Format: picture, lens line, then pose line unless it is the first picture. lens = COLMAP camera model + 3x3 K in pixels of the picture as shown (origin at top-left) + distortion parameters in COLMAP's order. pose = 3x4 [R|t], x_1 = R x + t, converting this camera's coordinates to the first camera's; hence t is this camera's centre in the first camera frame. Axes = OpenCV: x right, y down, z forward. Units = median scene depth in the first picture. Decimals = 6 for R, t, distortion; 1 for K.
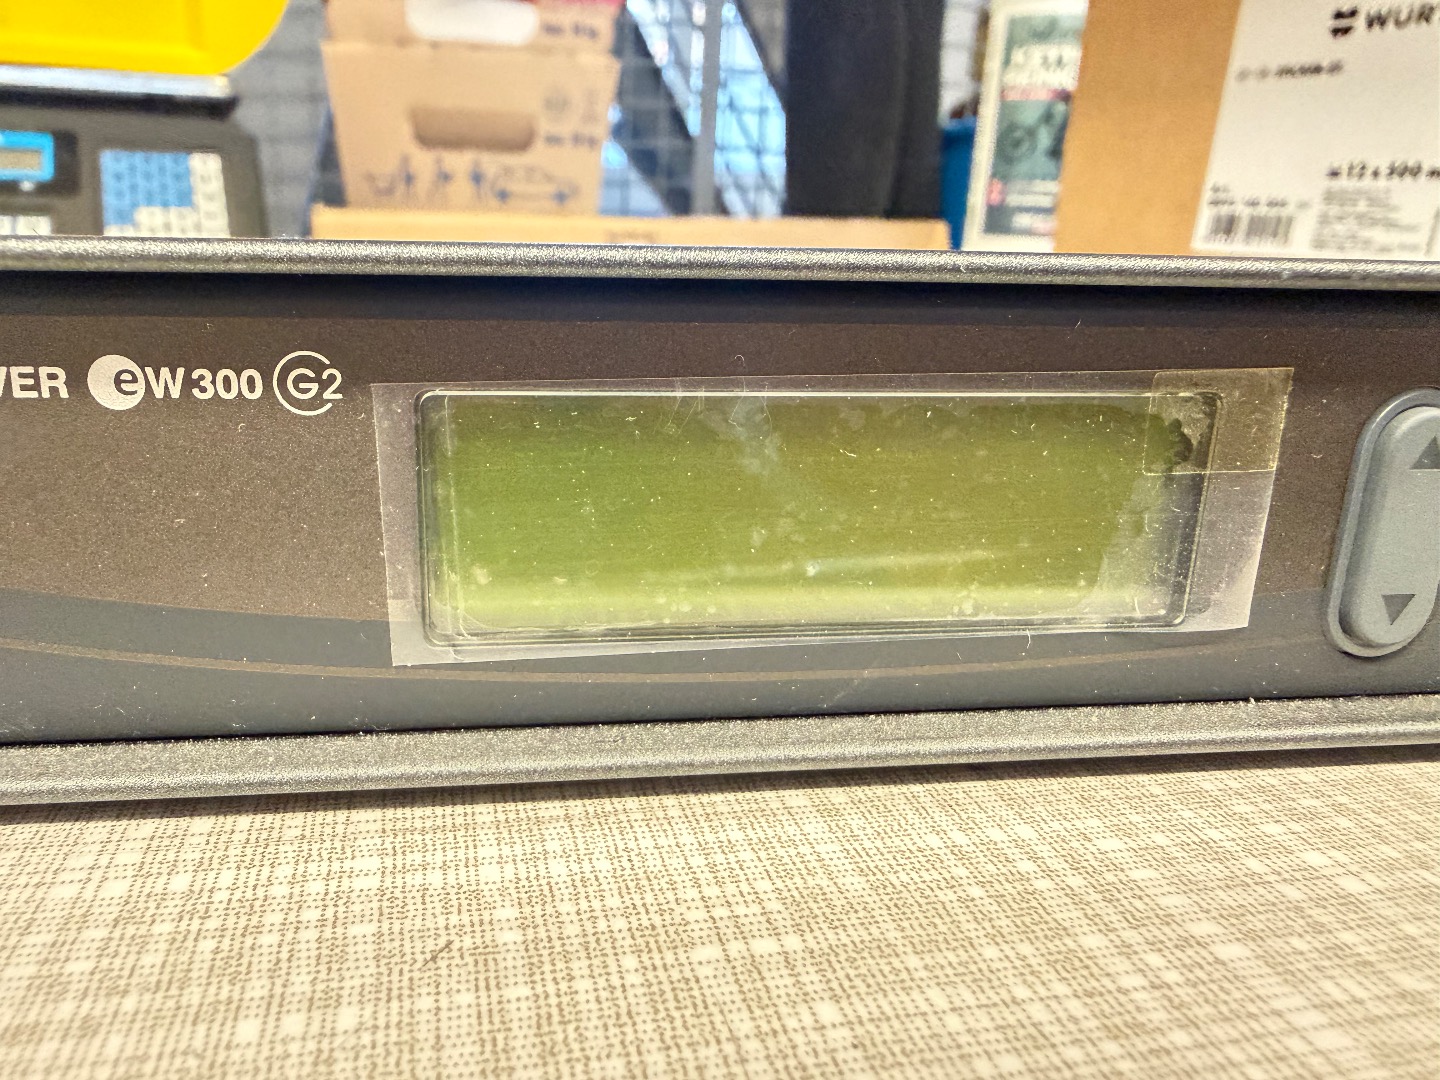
lens RADIAL K [[1030.5, 0, 629.3], [0, 1030.5, 543.1], [0, 0, 1]] dist [-0.053657, 0.037552]
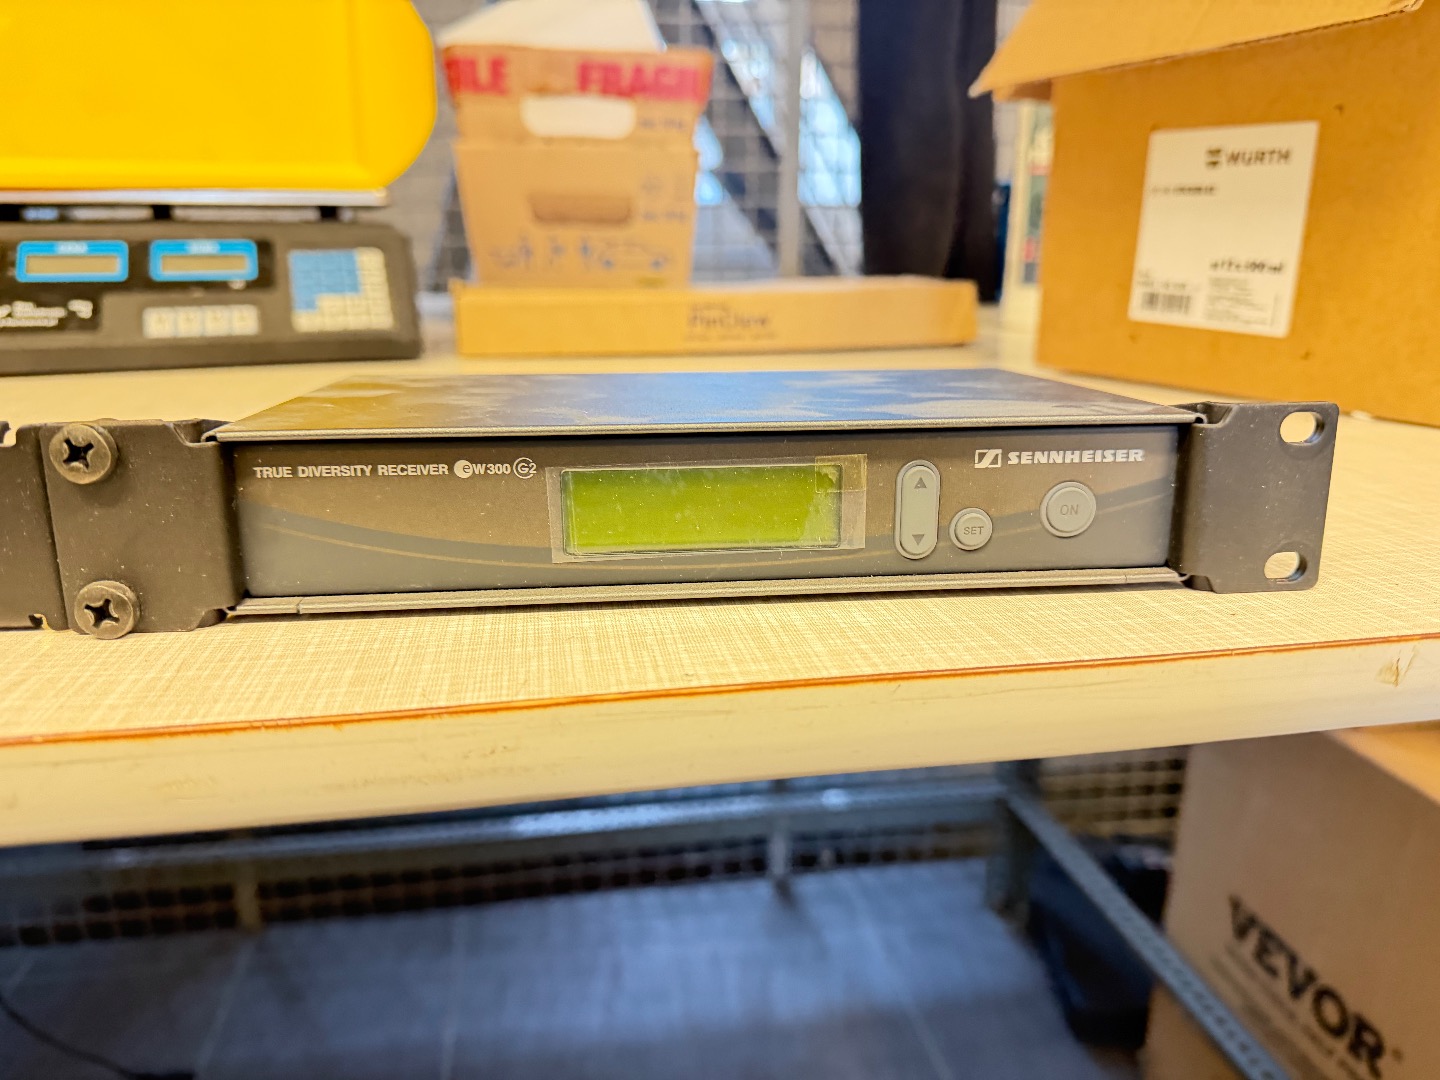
lens RADIAL K [[1043.1, 0, 725.7], [0, 1043.1, 548.6], [0, 0, 1]] dist [-0.017044, -0.001894]
pose [[0.999627, -0.018232, -0.020328, 0.066205], [0.017813, 0.999629, -0.020611, 0.030636], [0.020696, 0.020241, 0.999581, -0.402214]]
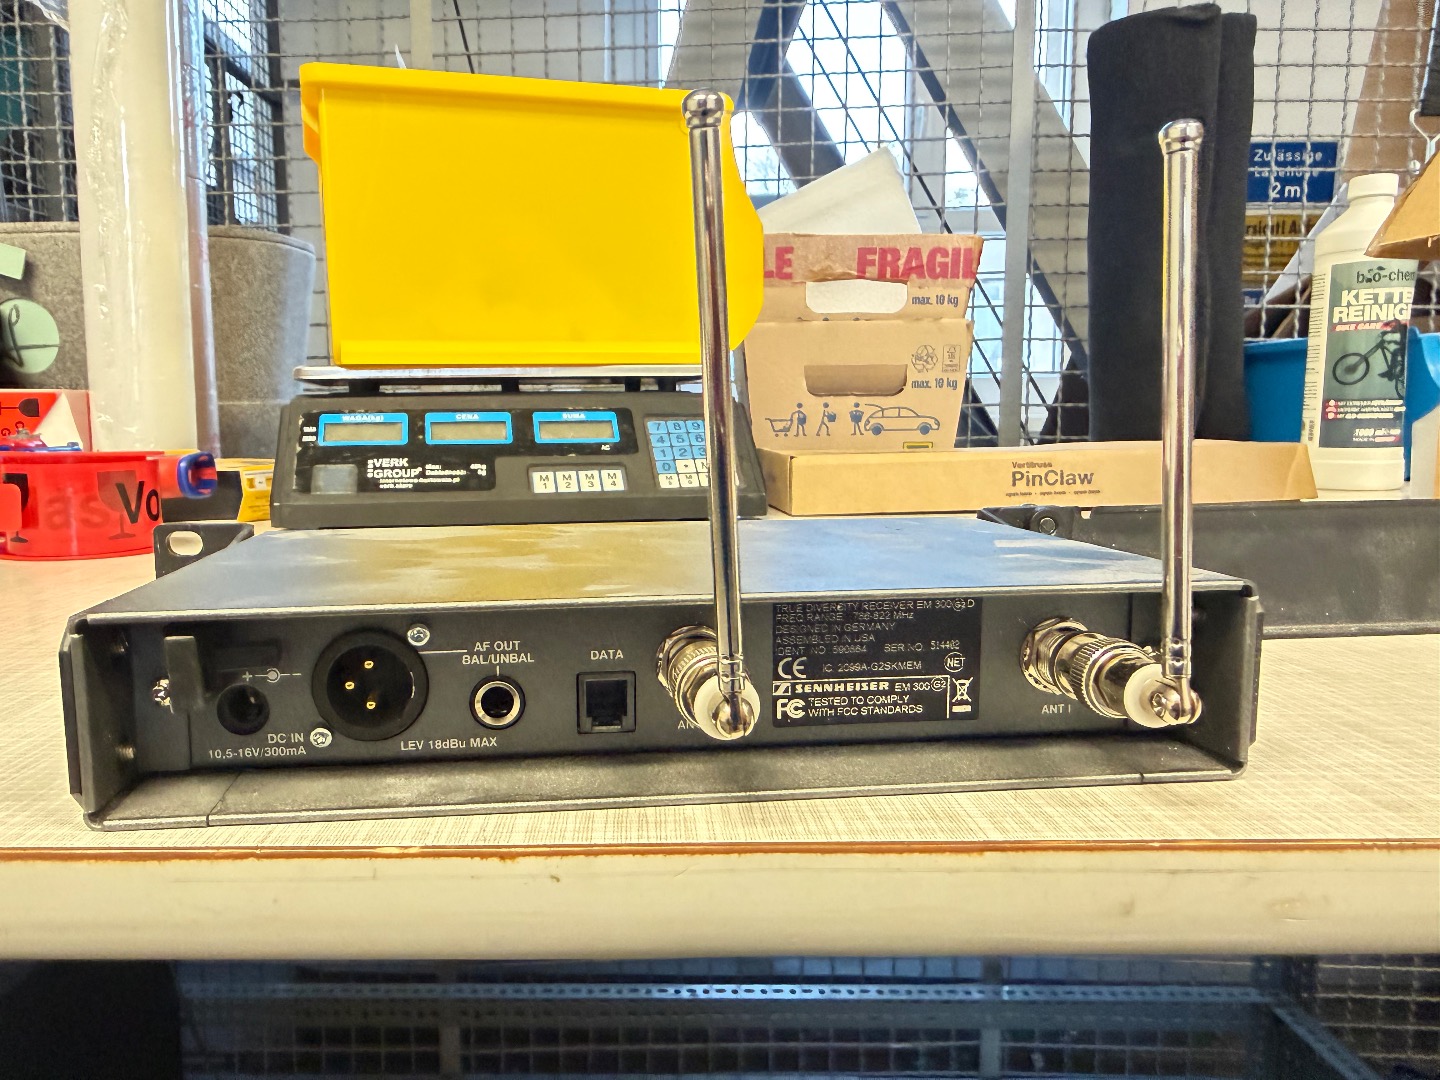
lens RADIAL K [[1017.8, 0, 631.6], [0, 1017.8, 535.9], [0, 0, 1]] dist [0.005616, 0.003445]
pose [[0.980563, -0.018389, -0.195341, -0.383830], [-0.019685, 0.981355, -0.191195, 0.055841], [0.195215, 0.191324, 0.961918, -0.459477]]
